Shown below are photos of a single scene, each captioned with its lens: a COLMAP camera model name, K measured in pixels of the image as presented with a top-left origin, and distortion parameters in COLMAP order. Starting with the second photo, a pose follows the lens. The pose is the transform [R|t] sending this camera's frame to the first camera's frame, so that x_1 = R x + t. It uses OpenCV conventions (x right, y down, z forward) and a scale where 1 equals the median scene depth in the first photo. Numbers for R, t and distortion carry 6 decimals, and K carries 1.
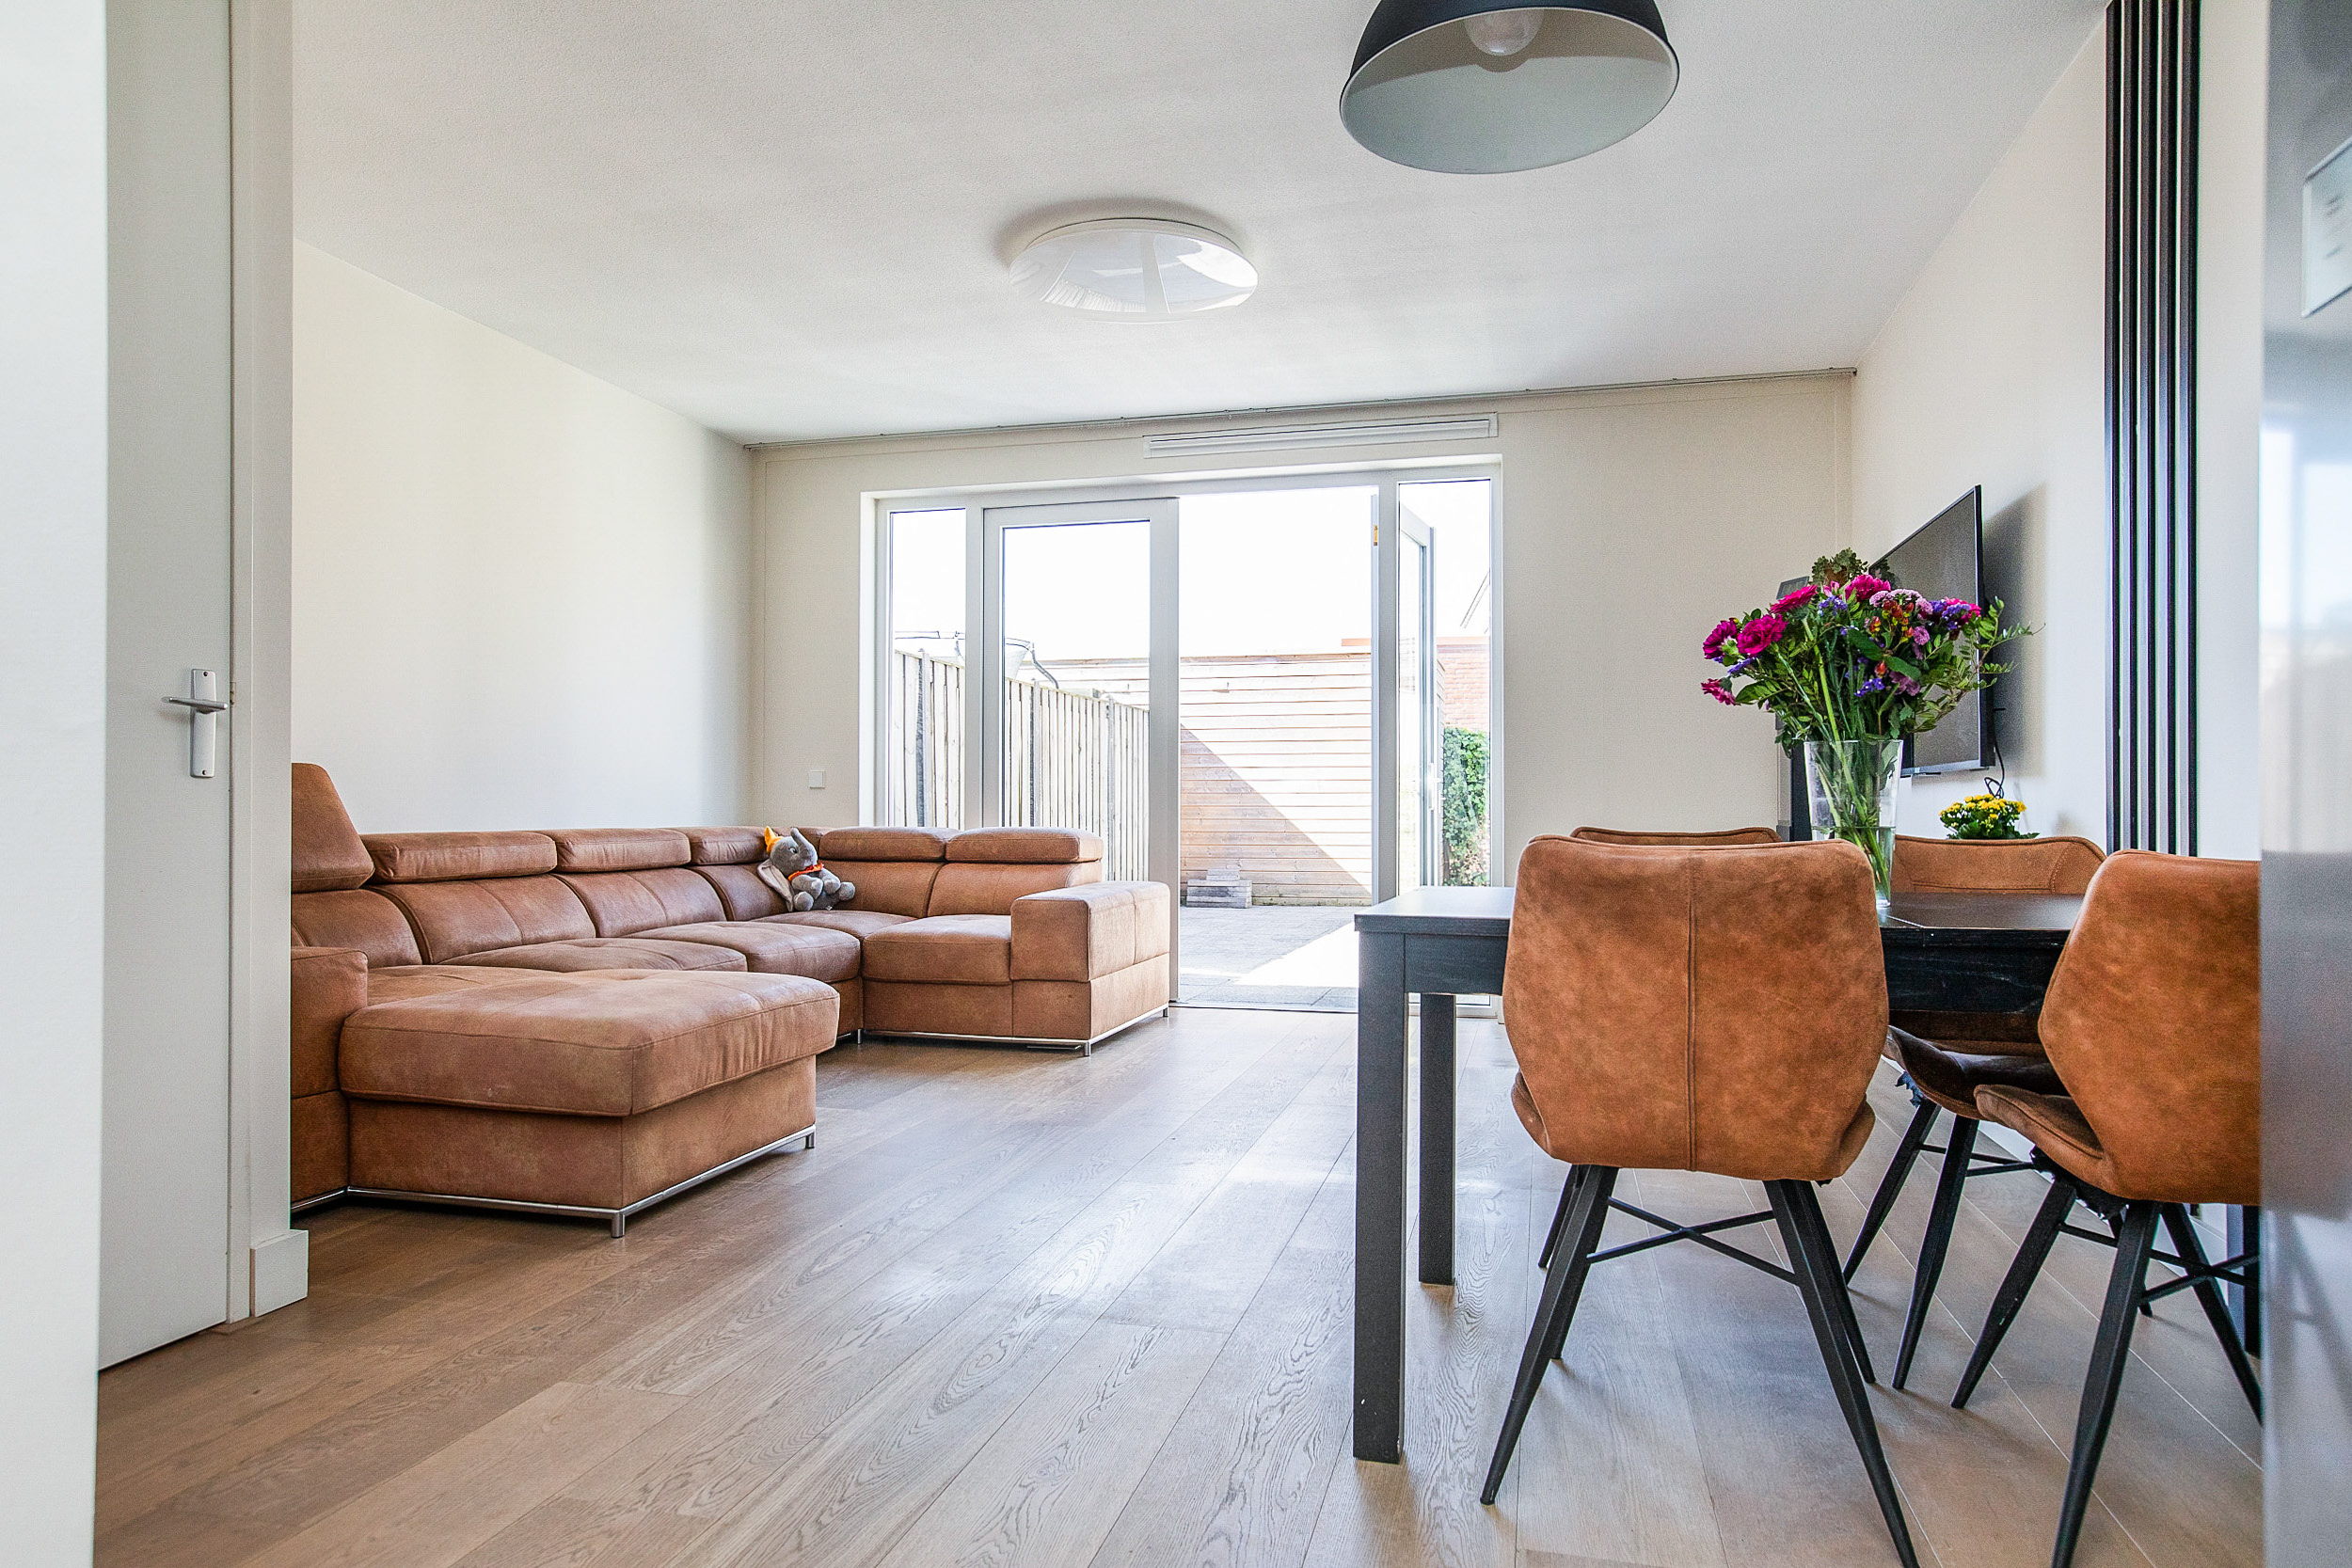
lens RADIAL K [[1491.5, 0, 1166.1], [0, 1491.5, 789.5], [0, 0, 1]] dist [-0.044486, 0.059688]
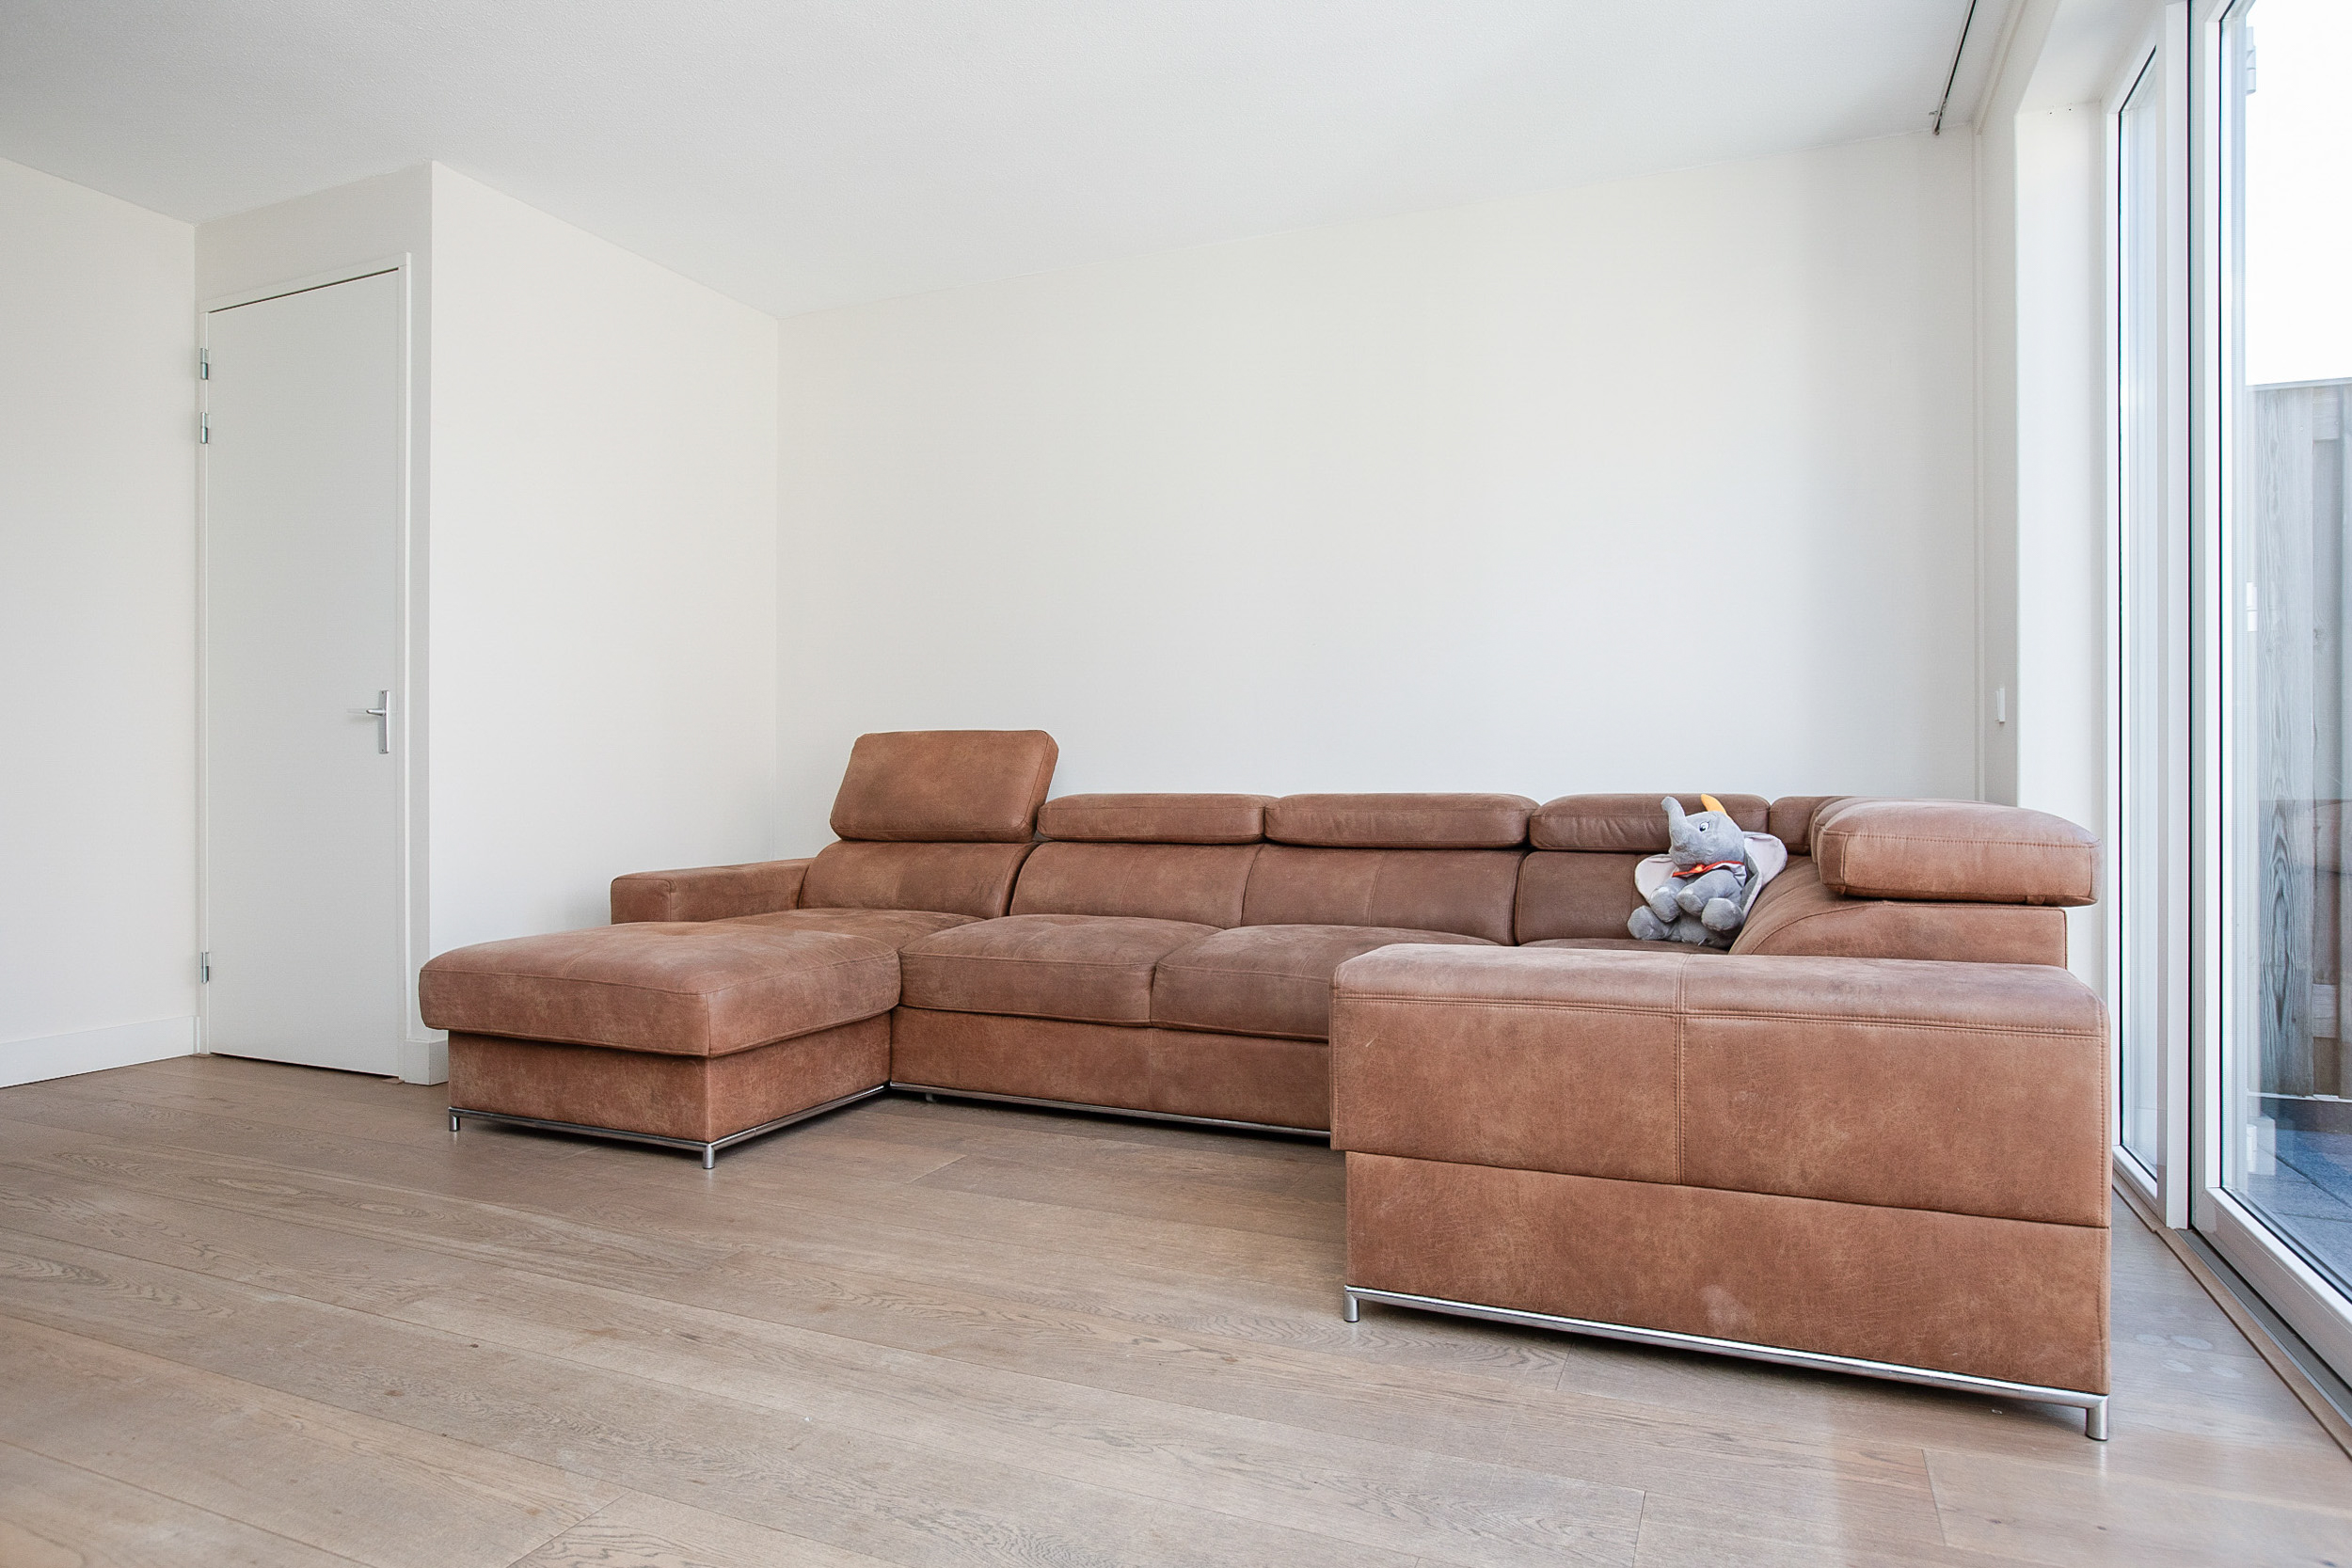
lens RADIAL K [[1364.5, 0, 1192.4], [0, 1364.5, 777.6], [0, 0, 1]] dist [-0.039845, 0.022992]
pose [[-0.142767, -0.004301, -0.989747, 0.402823], [0.010961, 0.999922, -0.005926, 0.025013], [0.989696, -0.011695, -0.142709, 1.161325]]
